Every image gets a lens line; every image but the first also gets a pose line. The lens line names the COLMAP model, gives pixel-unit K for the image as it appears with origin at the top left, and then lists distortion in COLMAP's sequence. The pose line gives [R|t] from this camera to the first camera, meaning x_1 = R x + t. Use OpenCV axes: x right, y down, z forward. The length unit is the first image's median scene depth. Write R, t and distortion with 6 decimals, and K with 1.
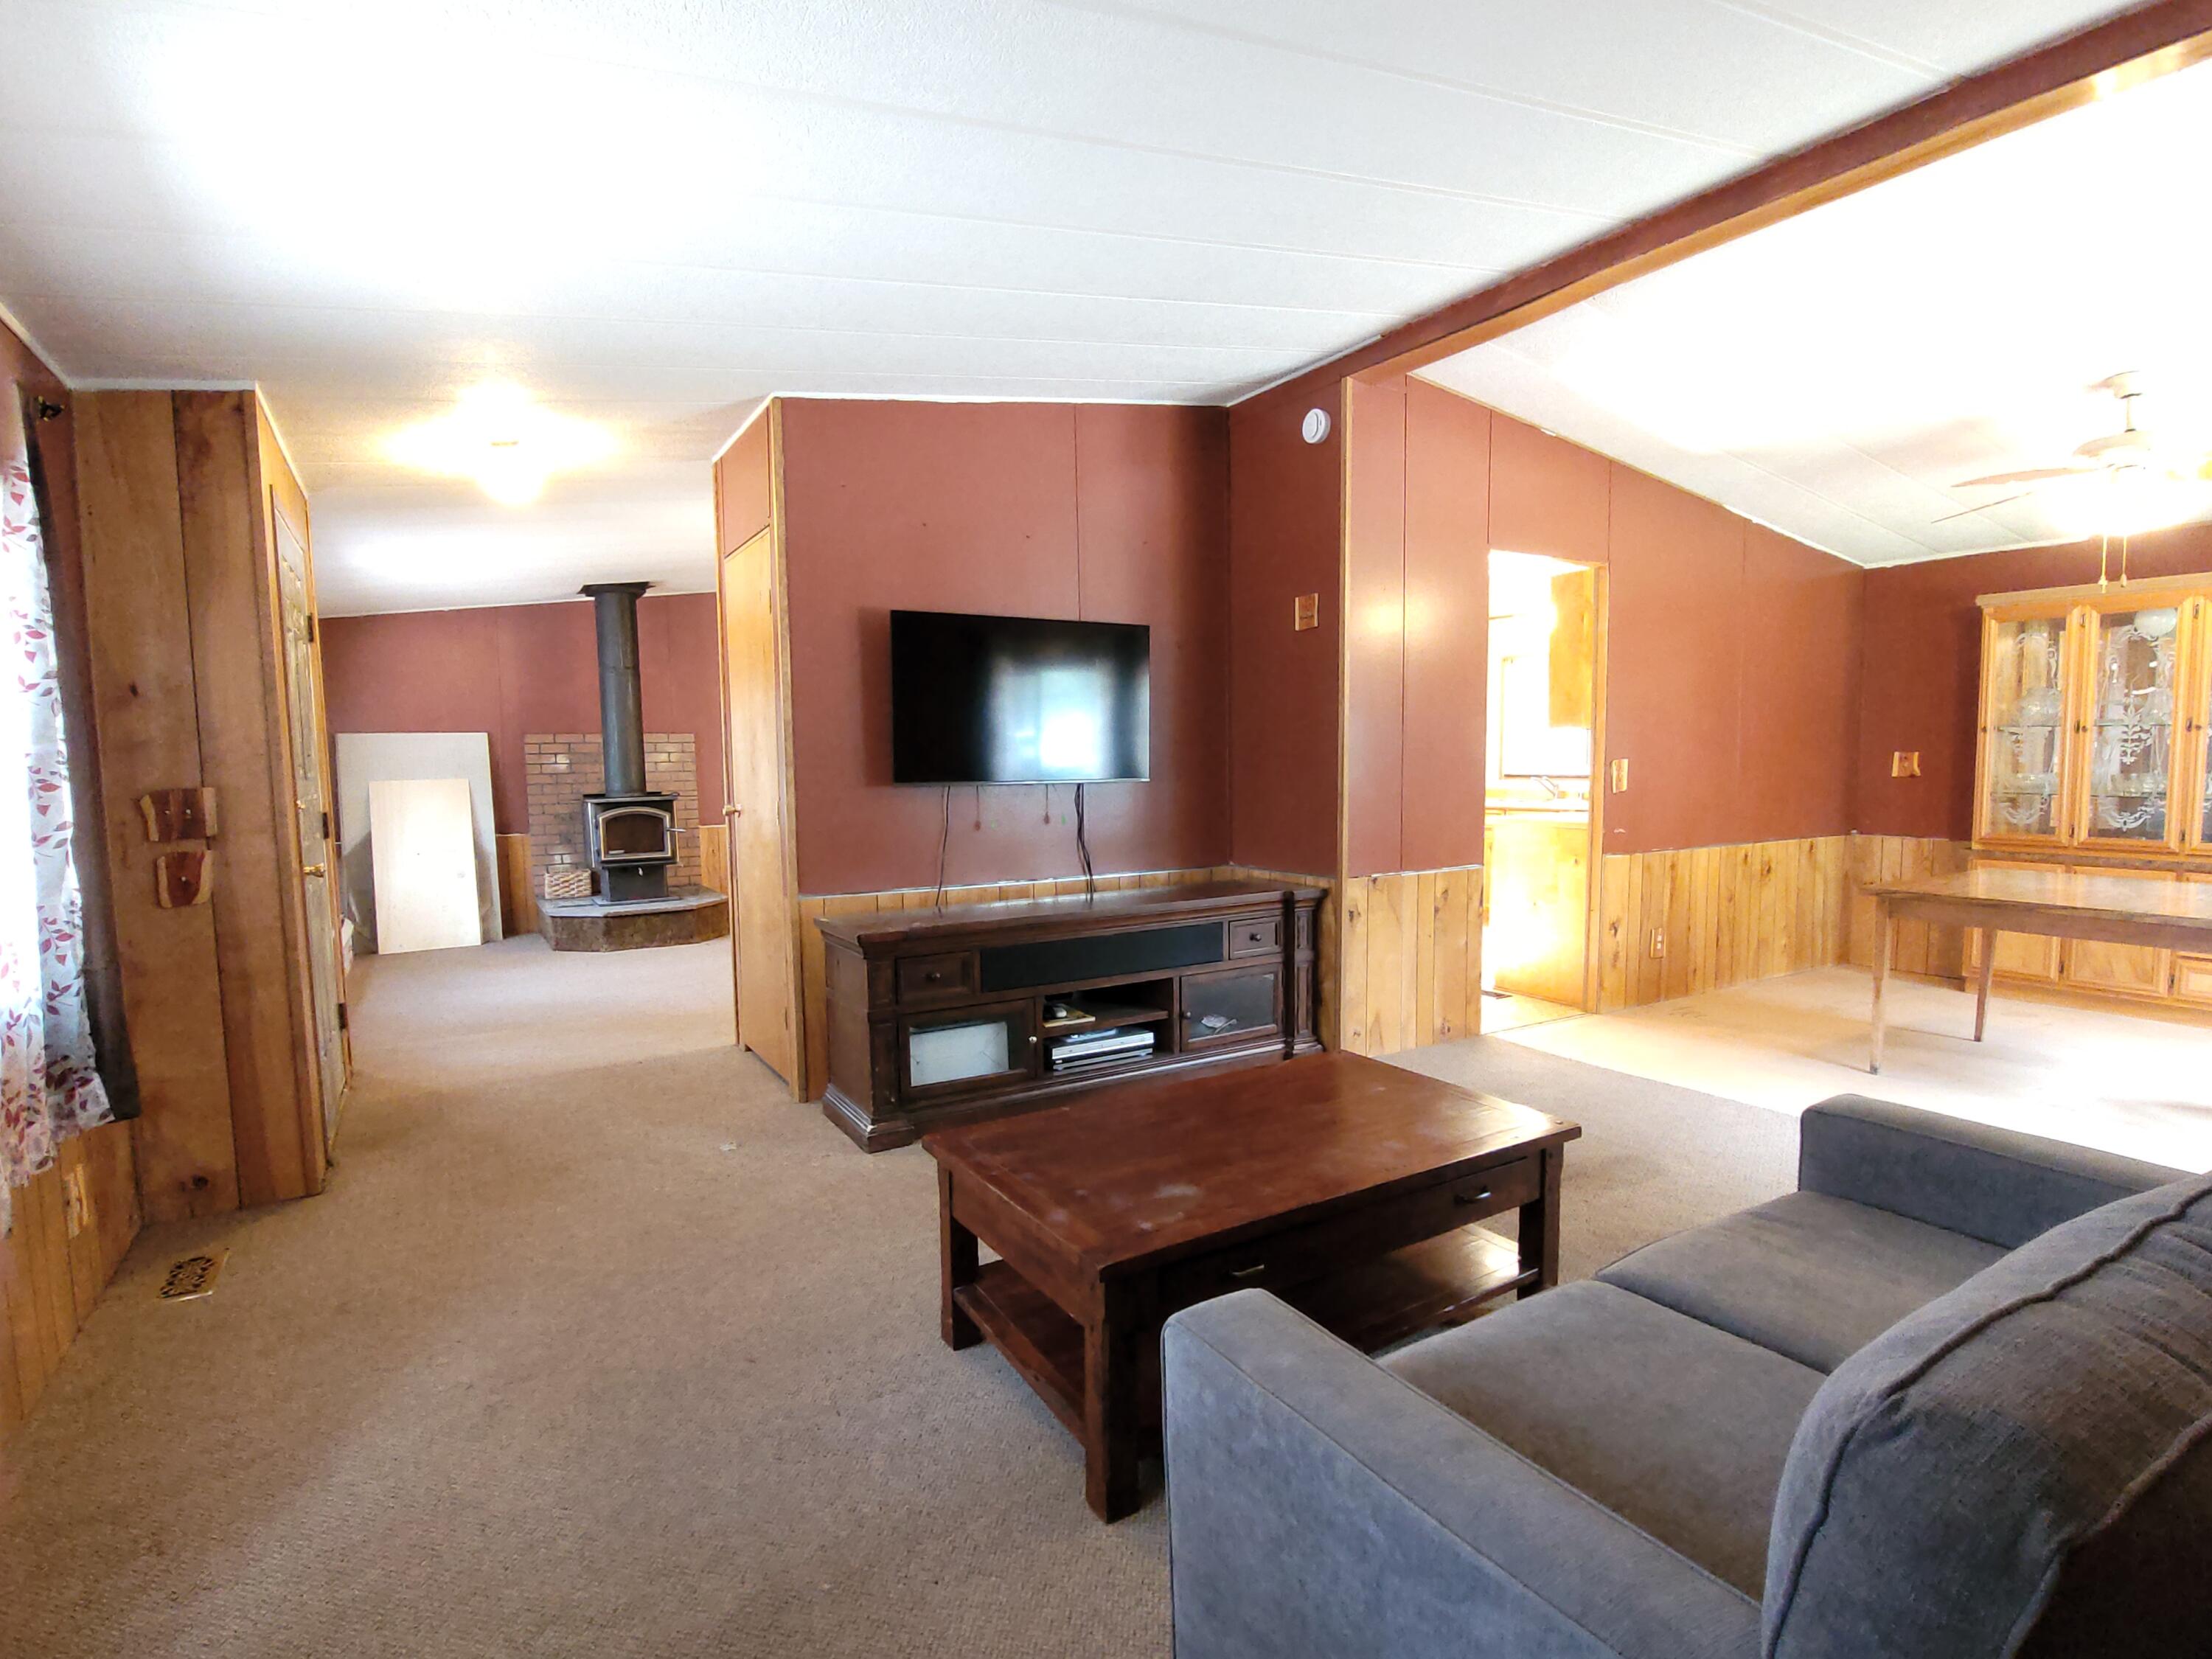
lens RADIAL K [[1103.1, 0, 1106.0], [0, 1103.1, 829.5], [0, 0, 1]] dist [0.000621, -0.014098]
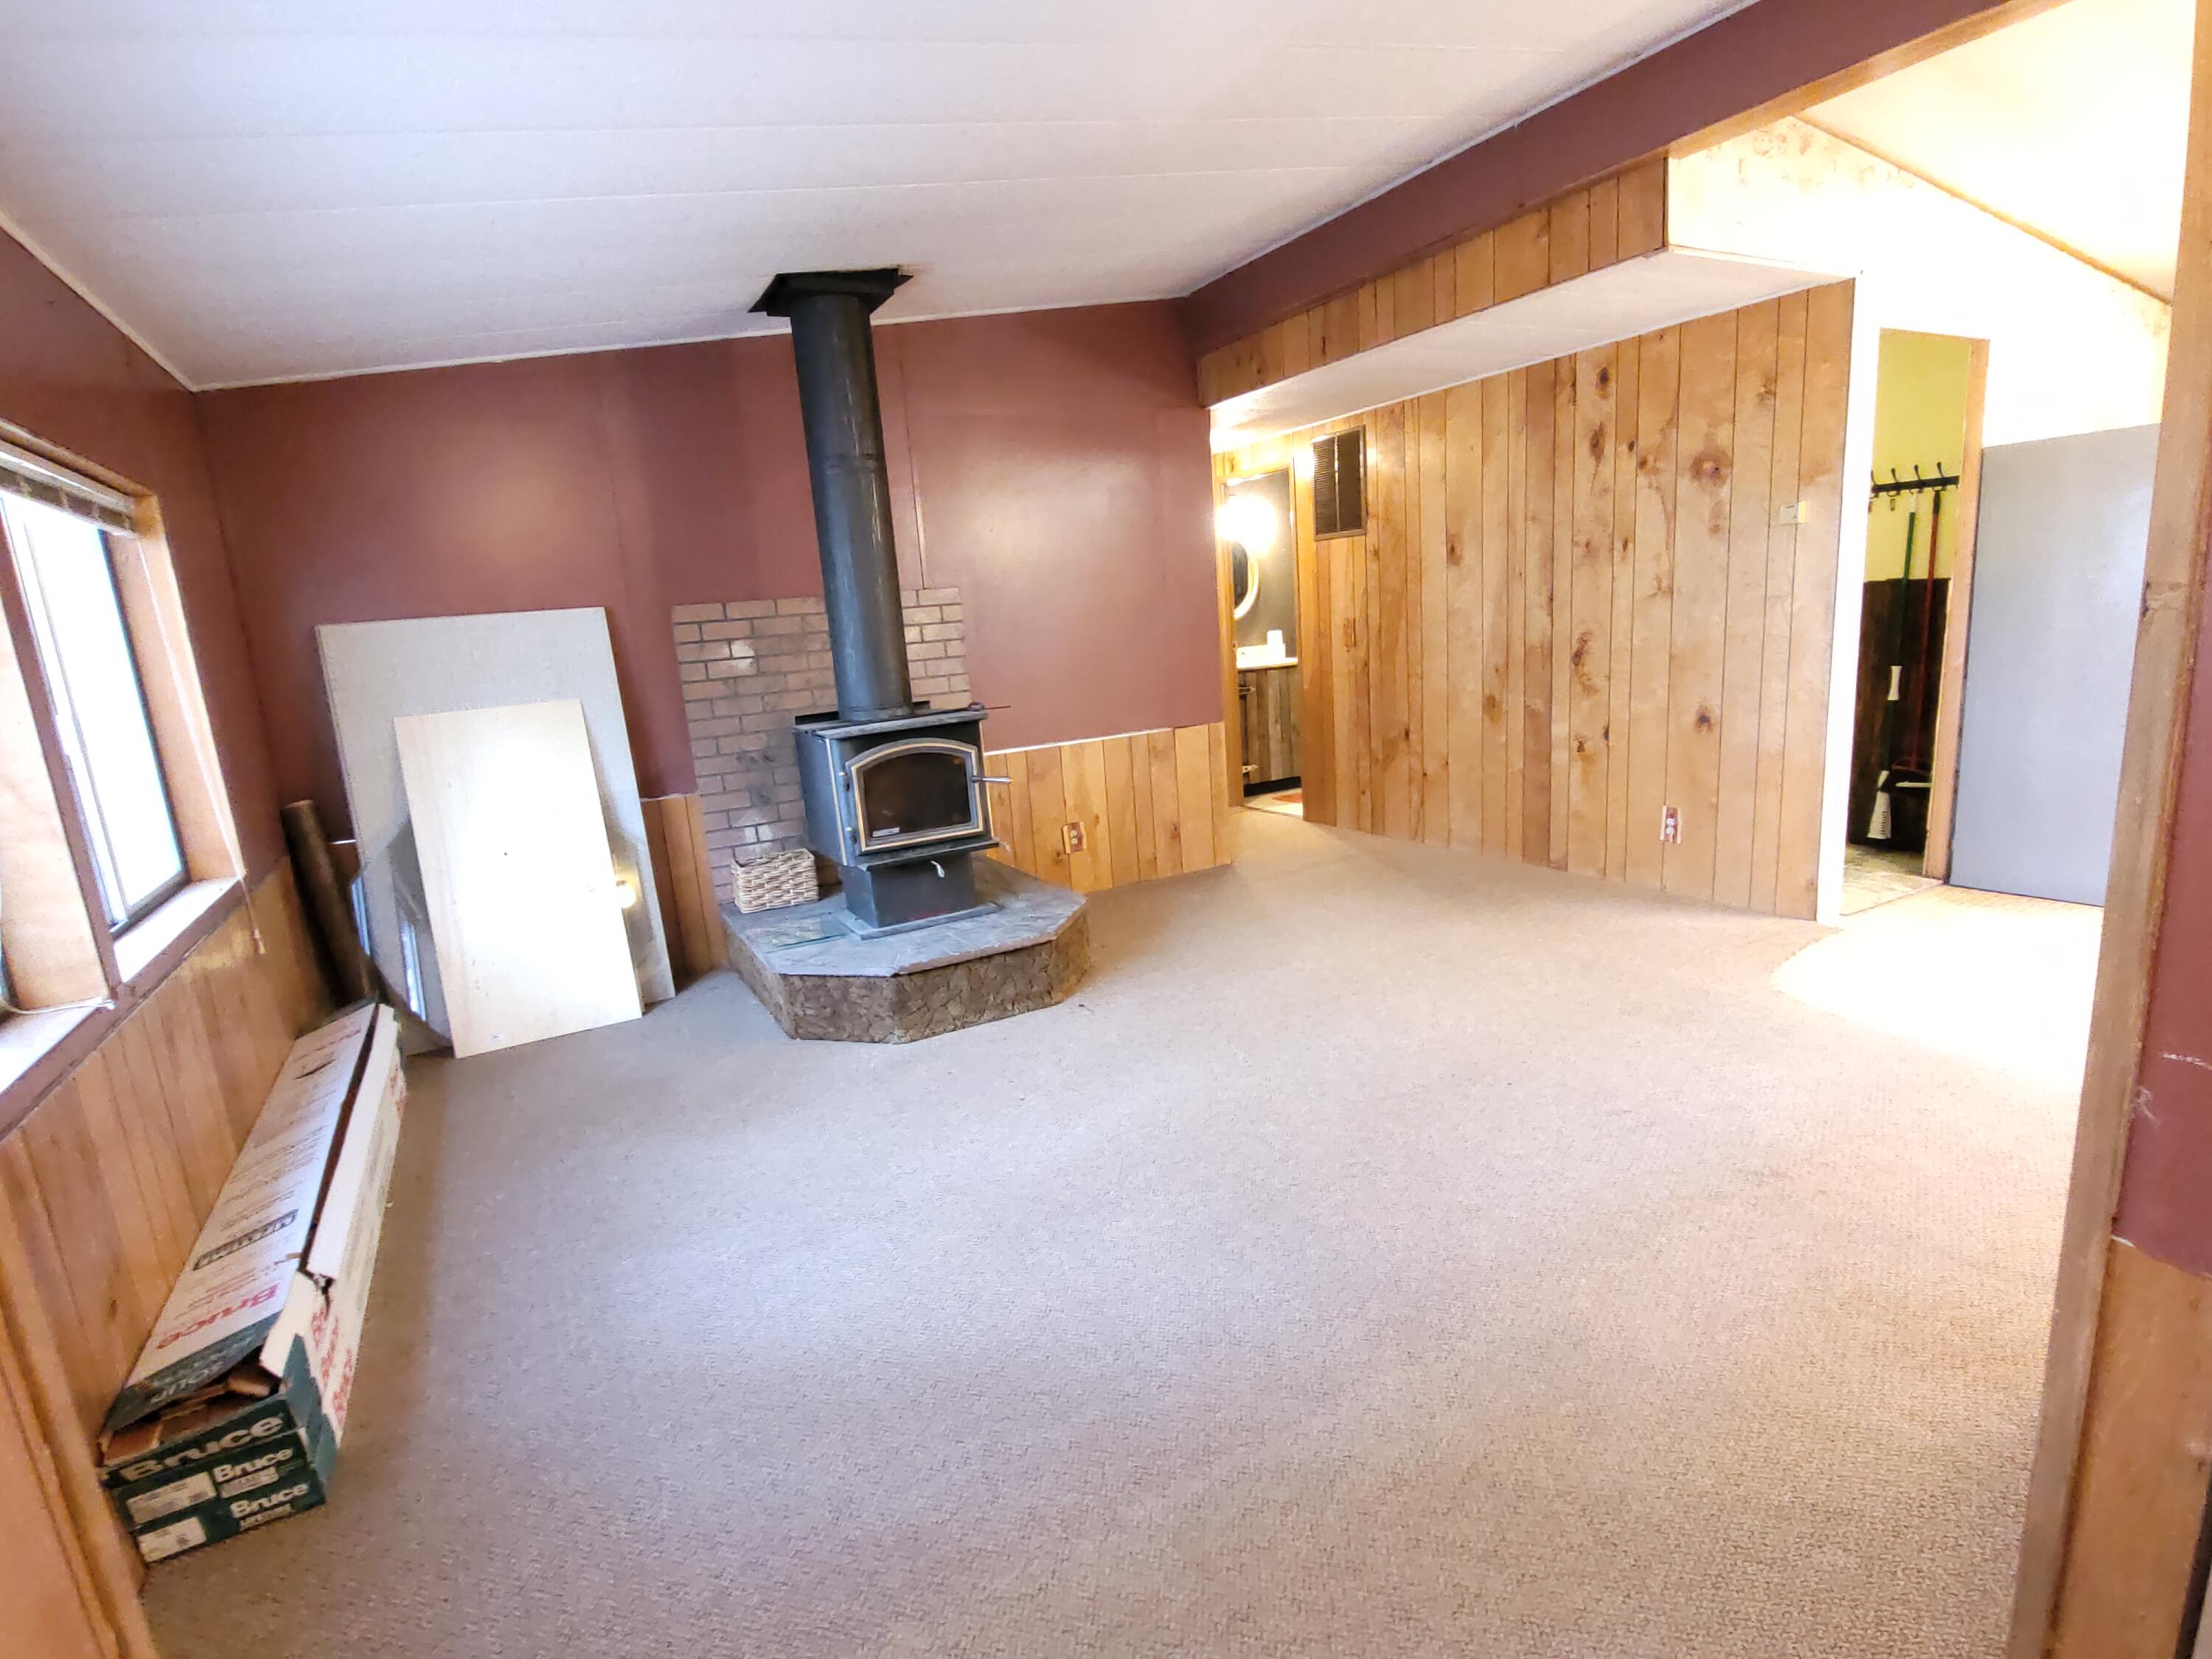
lens RADIAL K [[1110.3, 0, 1106.0], [0, 1110.3, 829.5], [0, 0, 1]] dist [-0.020128, -0.000378]
pose [[0.997430, -0.045377, -0.055454, -0.306935], [0.052370, 0.989868, 0.131983, -0.041097], [0.048903, -0.134548, 0.989700, 0.490555]]
